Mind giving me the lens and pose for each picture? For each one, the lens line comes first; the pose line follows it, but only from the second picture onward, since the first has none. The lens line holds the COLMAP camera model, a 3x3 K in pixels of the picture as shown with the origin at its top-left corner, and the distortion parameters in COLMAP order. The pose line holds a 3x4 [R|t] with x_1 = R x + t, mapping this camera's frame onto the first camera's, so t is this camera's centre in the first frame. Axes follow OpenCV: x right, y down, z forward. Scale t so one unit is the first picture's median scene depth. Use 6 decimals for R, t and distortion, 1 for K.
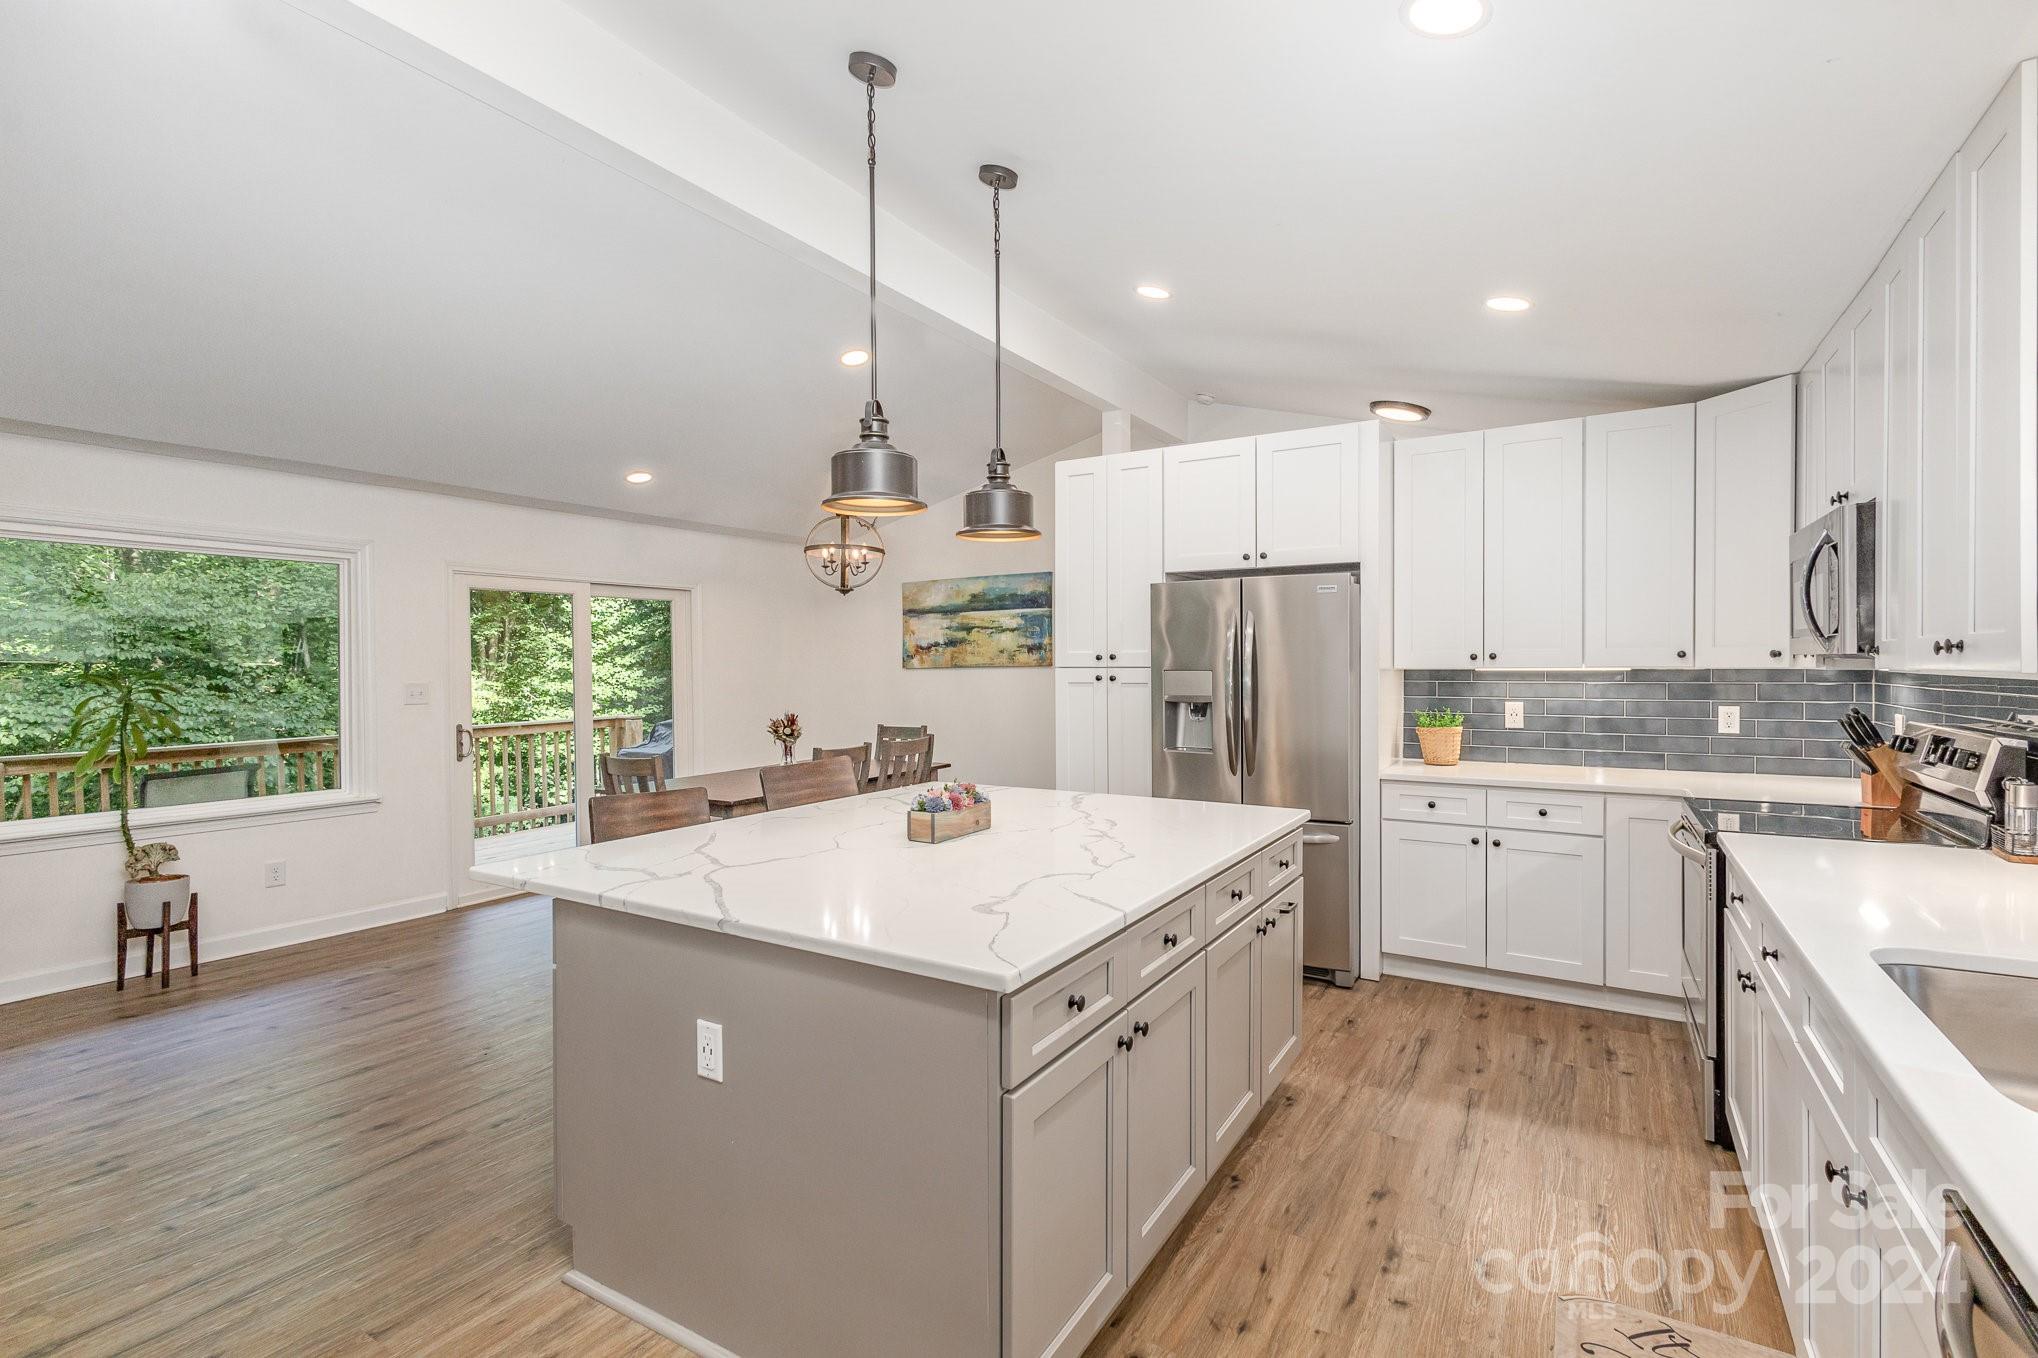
lens RADIAL K [[948.9, 0, 1025.2], [0, 948.9, 673.0], [0, 0, 1]] dist [0.023473, 0.000176]
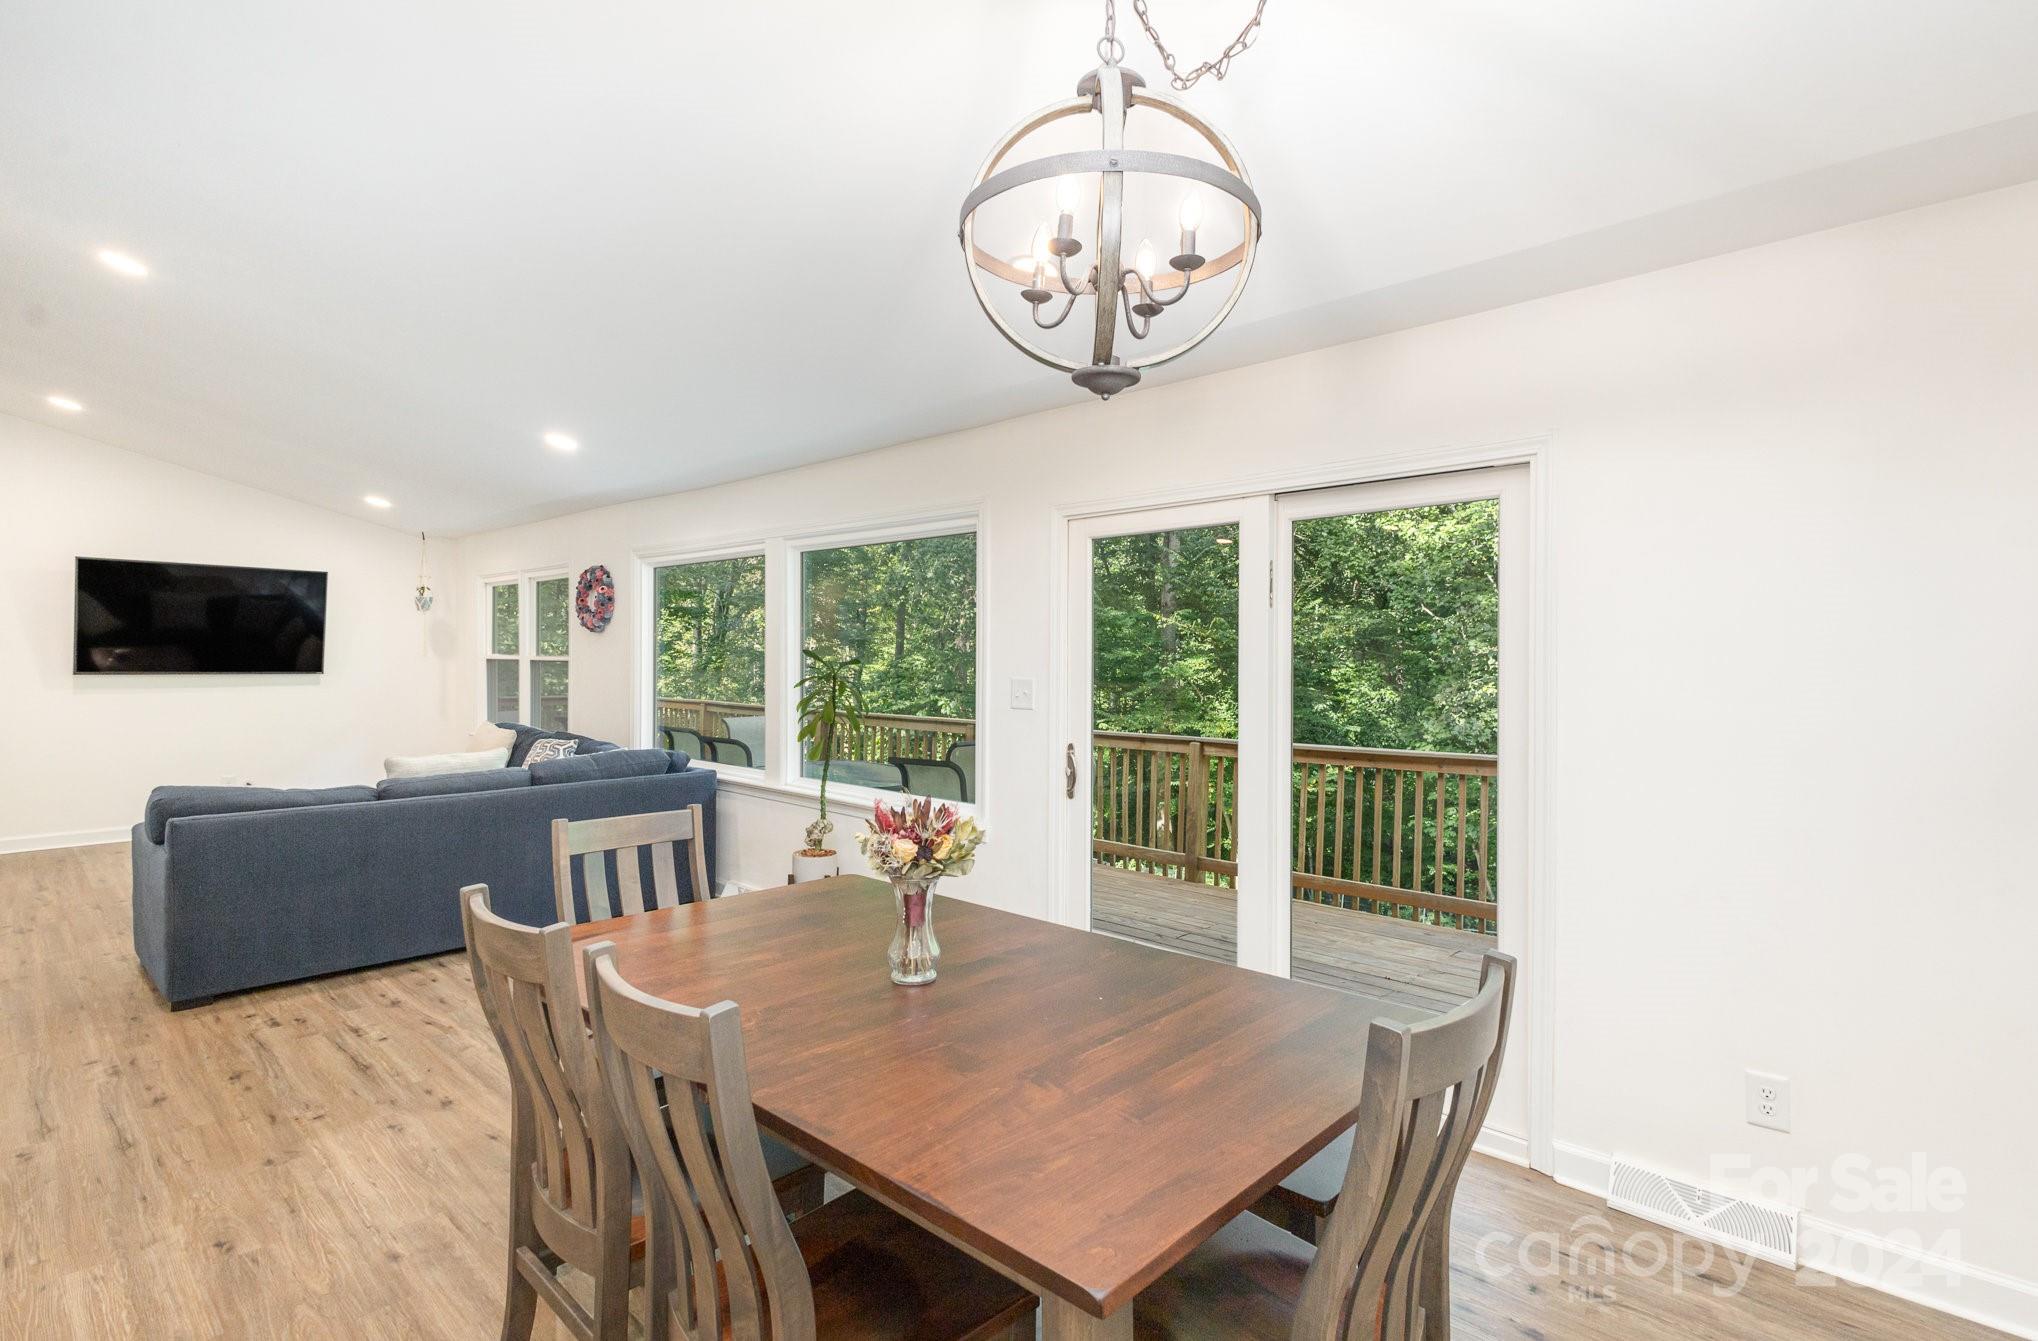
lens RADIAL K [[991.3, 0, 1019.0], [0, 991.3, 670.5], [0, 0, 1]] dist [0.012428, -0.000119]
pose [[-0.216330, 0.011594, -0.976251, 0.071602], [-0.018873, 0.999693, 0.016055, -0.007517], [0.976138, 0.021898, -0.216045, 0.893387]]
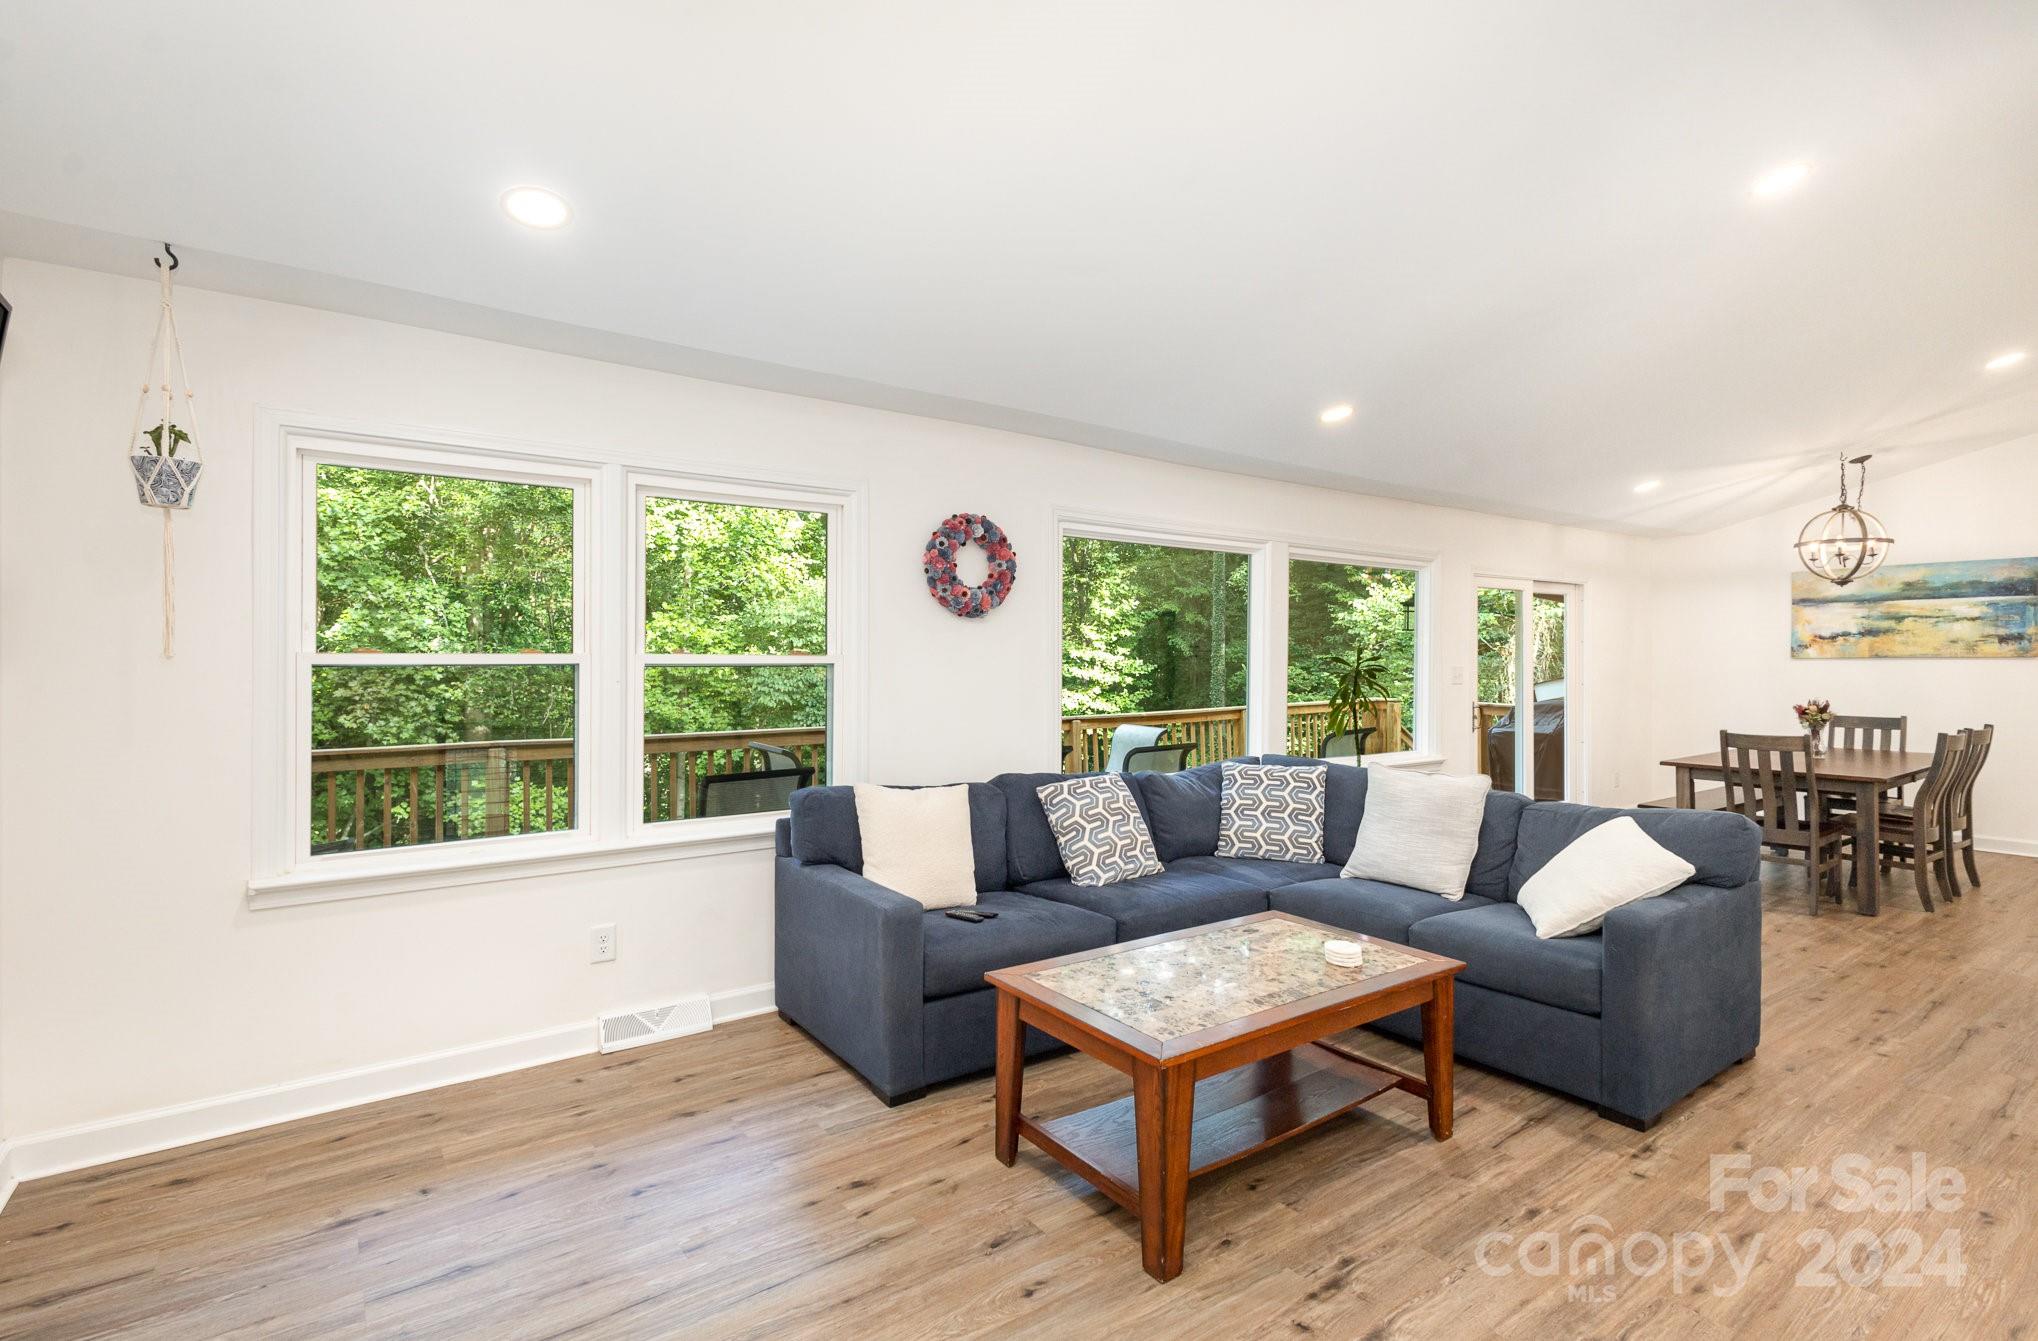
lens RADIAL K [[960.3, 0, 1012.1], [0, 960.3, 655.4], [0, 0, 1]] dist [0.000848, -0.001217]
pose [[0.917067, 0.007235, -0.398669, -0.517437], [-0.009968, 0.999939, -0.004782, 0.005551], [0.398610, 0.008359, 0.917083, -0.270532]]
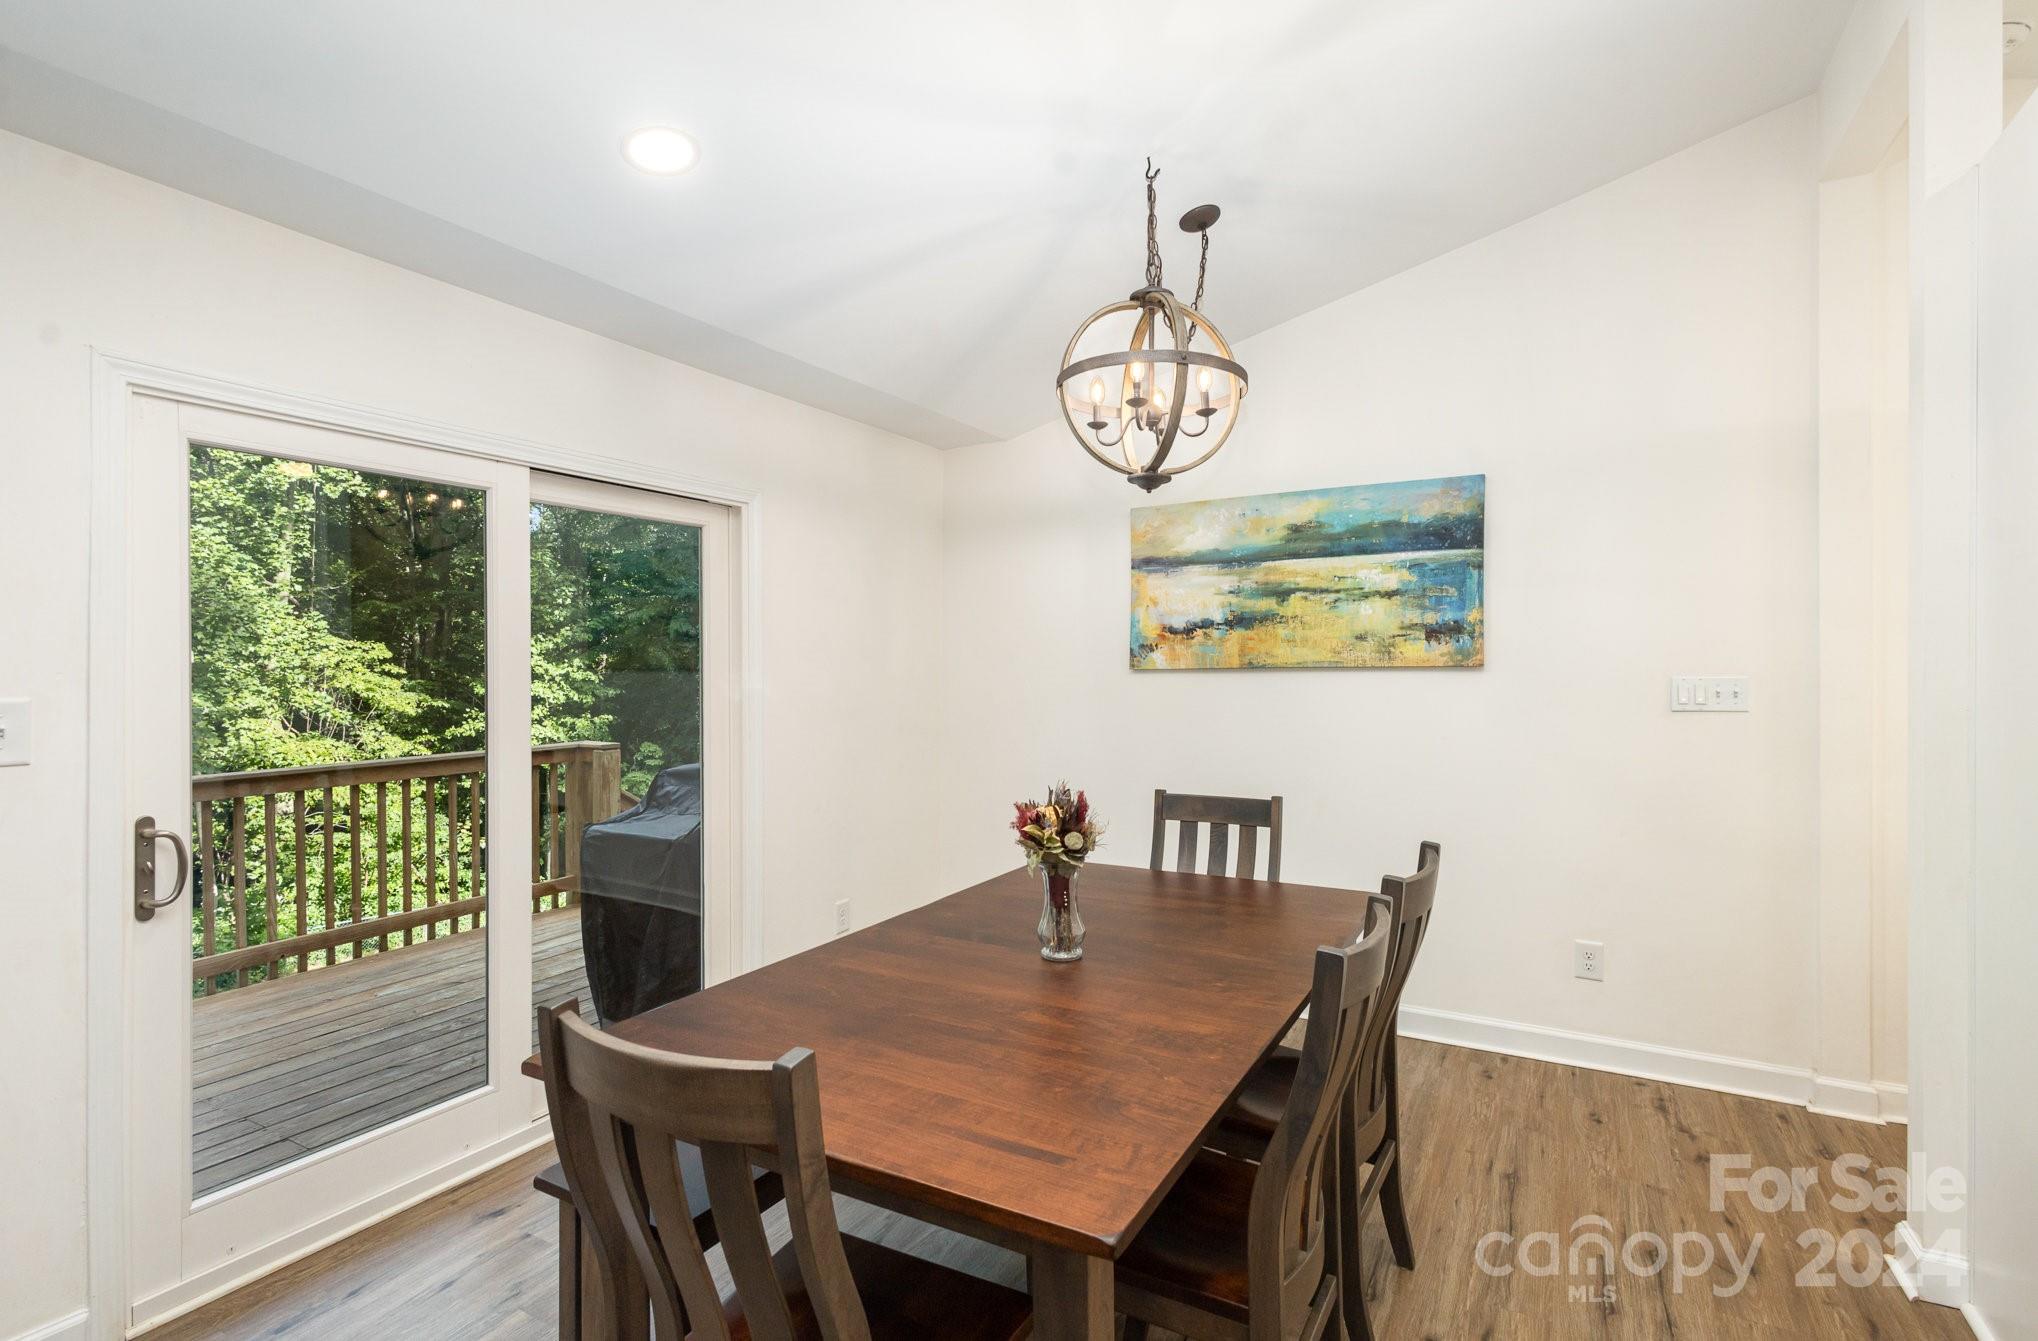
lens RADIAL K [[971.4, 0, 1031.7], [0, 971.4, 665.7], [0, 0, 1]] dist [0.009684, -0.001044]
pose [[0.999305, 0.006884, 0.036627, -0.220983], [-0.006513, 0.999926, -0.010231, -0.001351], [-0.036695, 0.009985, 0.999277, 0.499422]]
